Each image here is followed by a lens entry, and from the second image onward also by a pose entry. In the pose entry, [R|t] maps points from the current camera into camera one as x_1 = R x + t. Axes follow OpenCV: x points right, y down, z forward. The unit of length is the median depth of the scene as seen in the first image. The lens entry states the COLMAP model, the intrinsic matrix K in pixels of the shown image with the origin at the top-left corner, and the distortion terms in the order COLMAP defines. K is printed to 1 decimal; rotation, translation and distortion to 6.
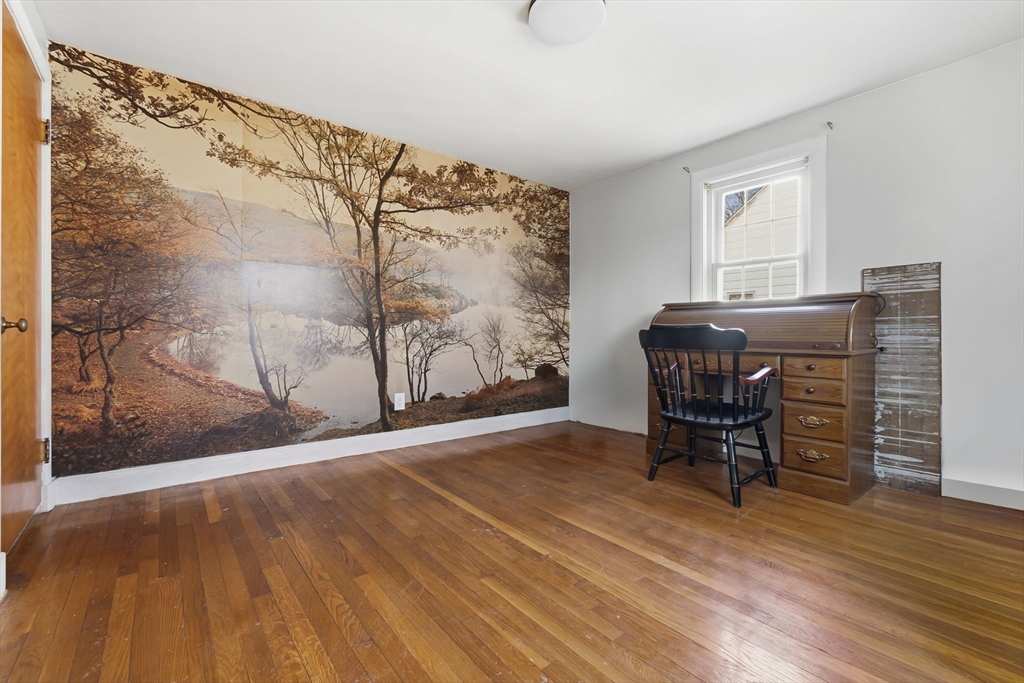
lens RADIAL K [[450.6, 0, 512.0], [0, 450.6, 341.5], [0, 0, 1]] dist [0.000573, 0.000423]
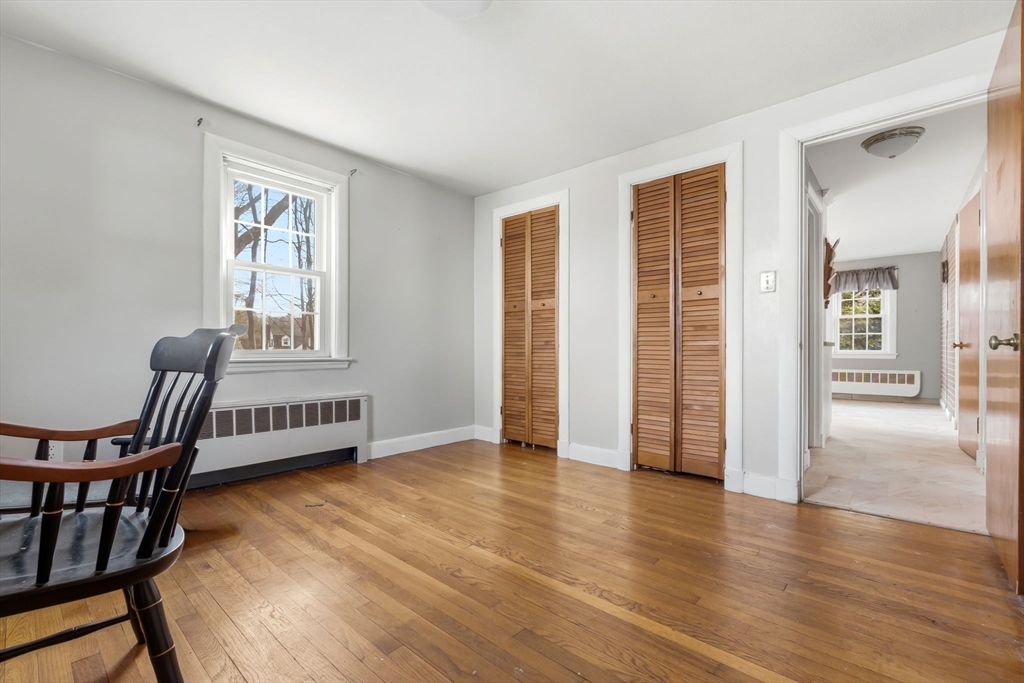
lens RADIAL K [[450.6, 0, 512.0], [0, 450.6, 341.5], [0, 0, 1]] dist [0.000573, 0.000423]
pose [[-0.985681, -0.003144, -0.168590, 0.153999], [-0.003084, 0.999995, -0.000618, -0.027364], [0.168591, -0.000089, -0.985686, 1.947393]]
